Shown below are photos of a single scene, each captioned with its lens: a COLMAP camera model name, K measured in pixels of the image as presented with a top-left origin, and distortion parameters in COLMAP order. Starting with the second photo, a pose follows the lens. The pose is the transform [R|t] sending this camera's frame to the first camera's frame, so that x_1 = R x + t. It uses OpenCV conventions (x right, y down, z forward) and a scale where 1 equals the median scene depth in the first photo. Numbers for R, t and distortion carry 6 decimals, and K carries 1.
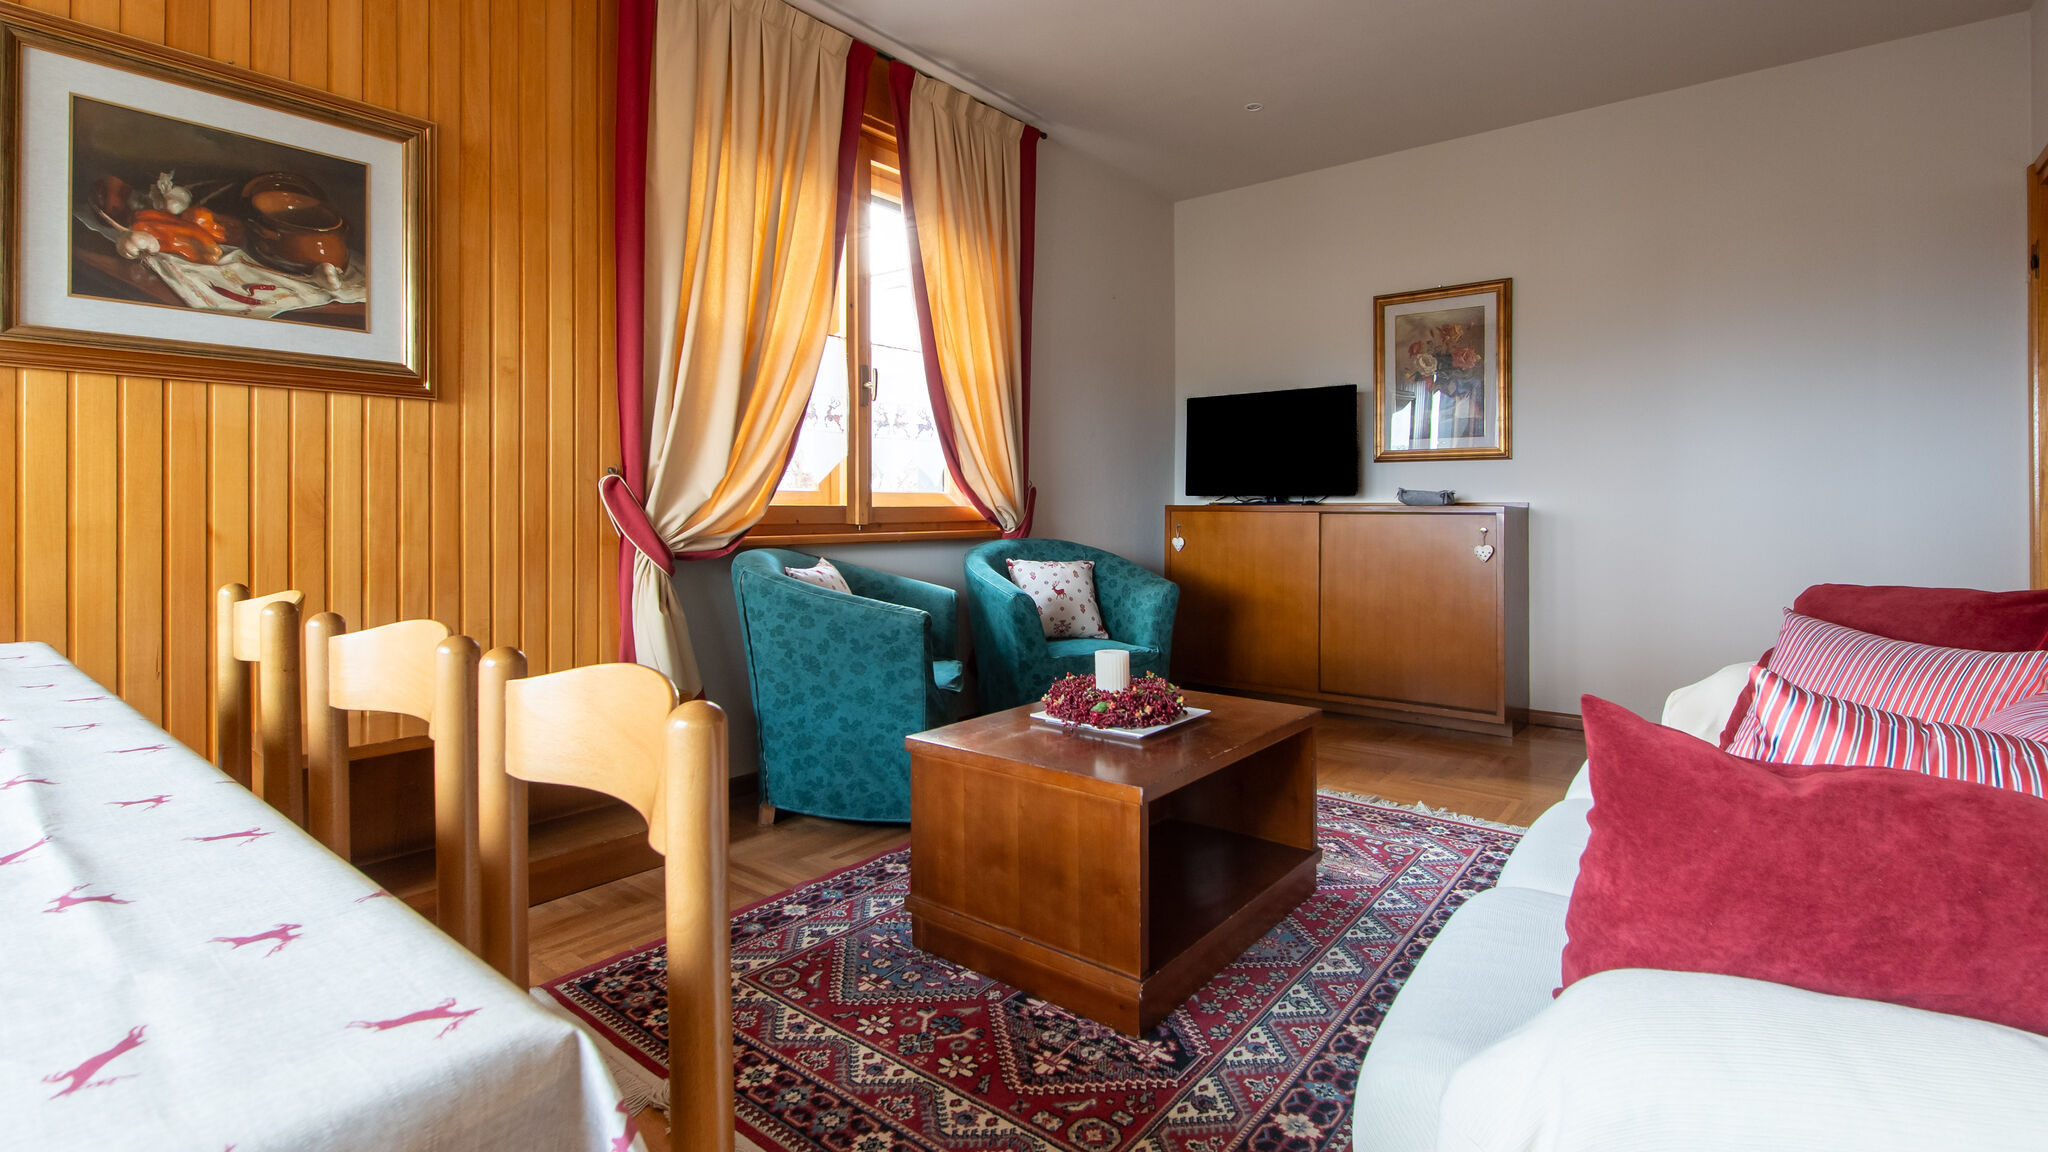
lens RADIAL K [[917.9, 0, 999.7], [0, 917.9, 575.6], [0, 0, 1]] dist [0.005505, -0.004600]
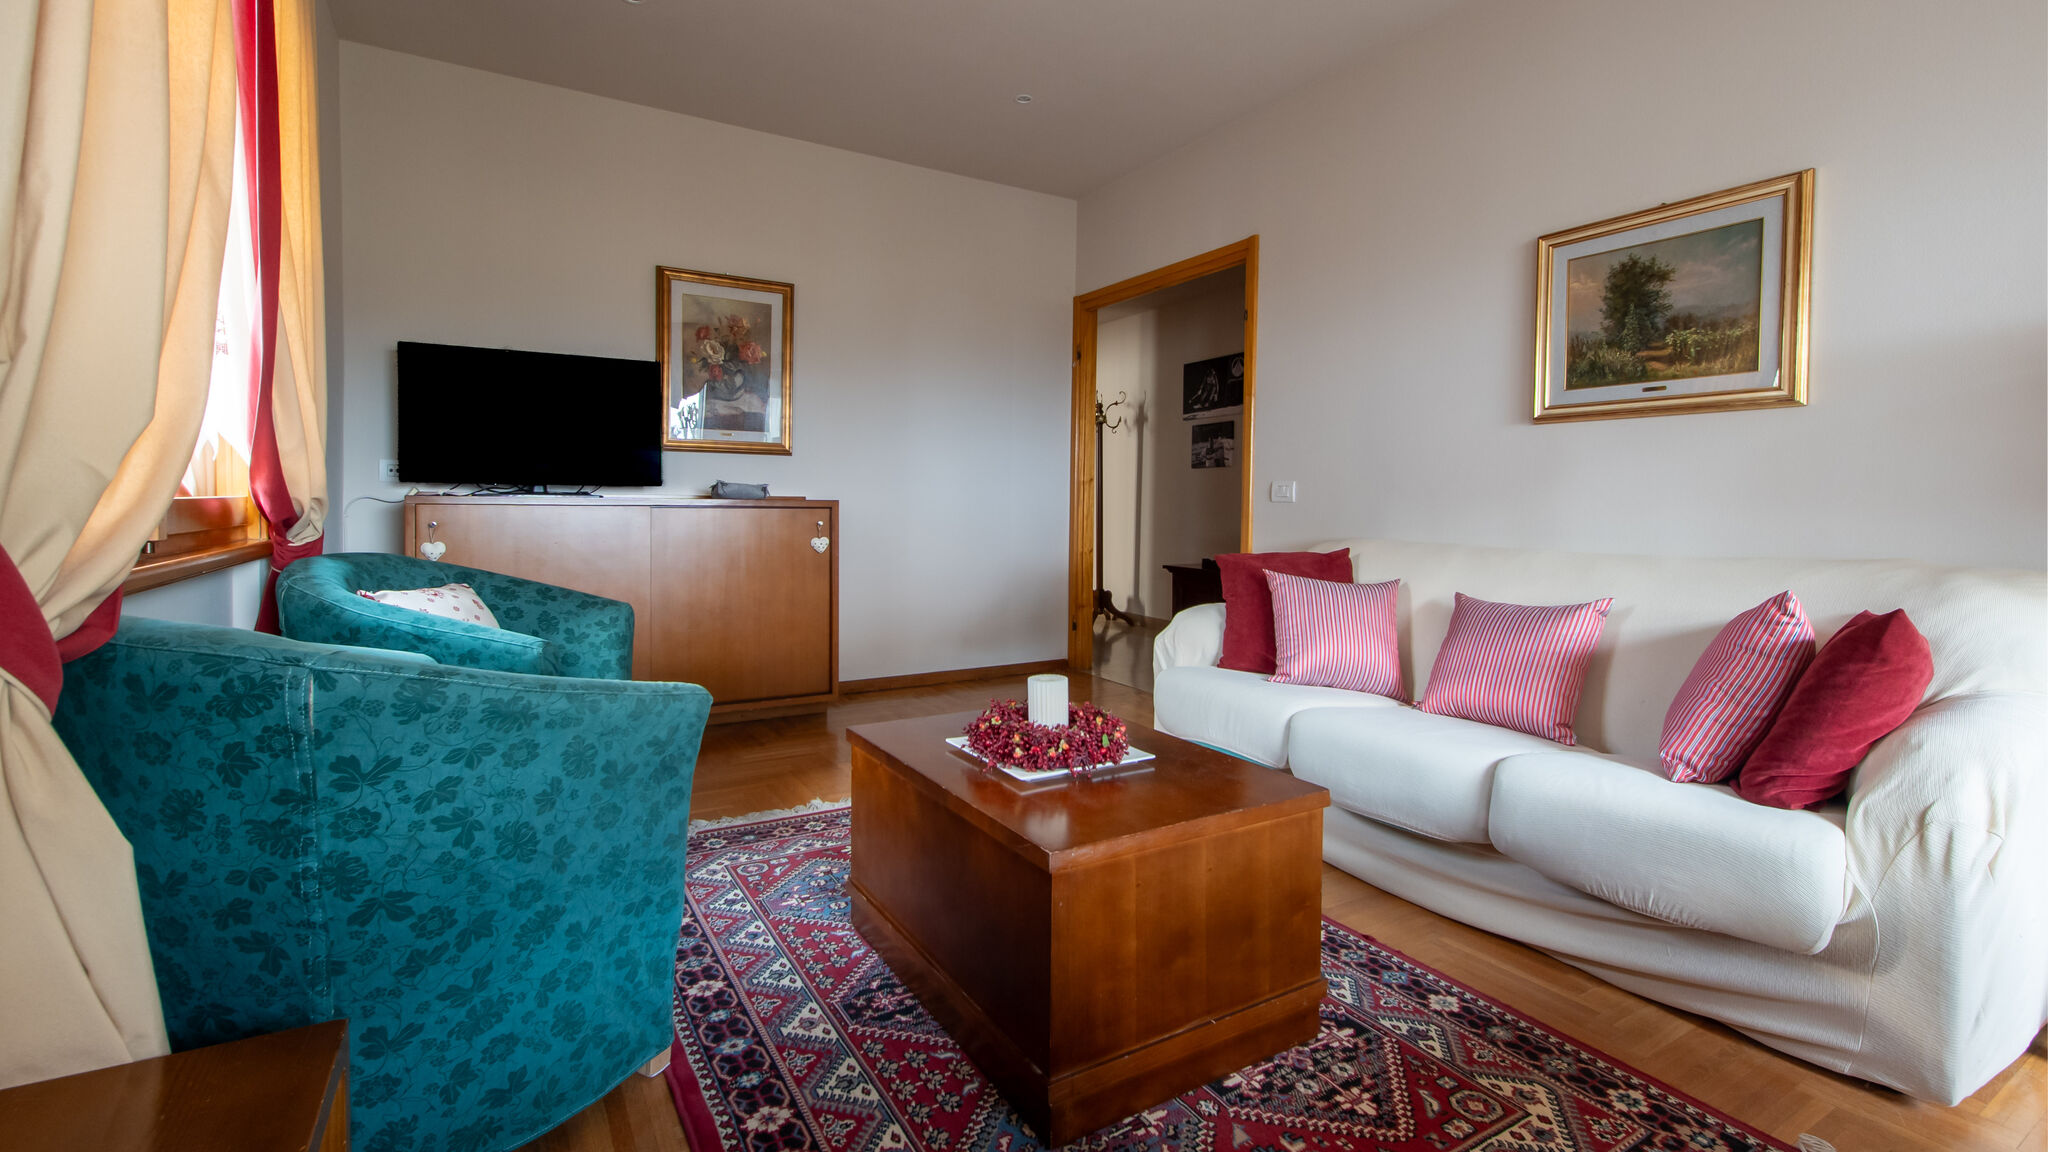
lens RADIAL K [[917.9, 0, 1025.2], [0, 917.9, 576.5], [0, 0, 1]] dist [0.005505, -0.004600]
pose [[0.342319, -0.076950, 0.936427, -0.551896], [0.063172, 0.996270, 0.058775, -0.050310], [-0.937458, 0.039036, 0.345904, 0.594317]]
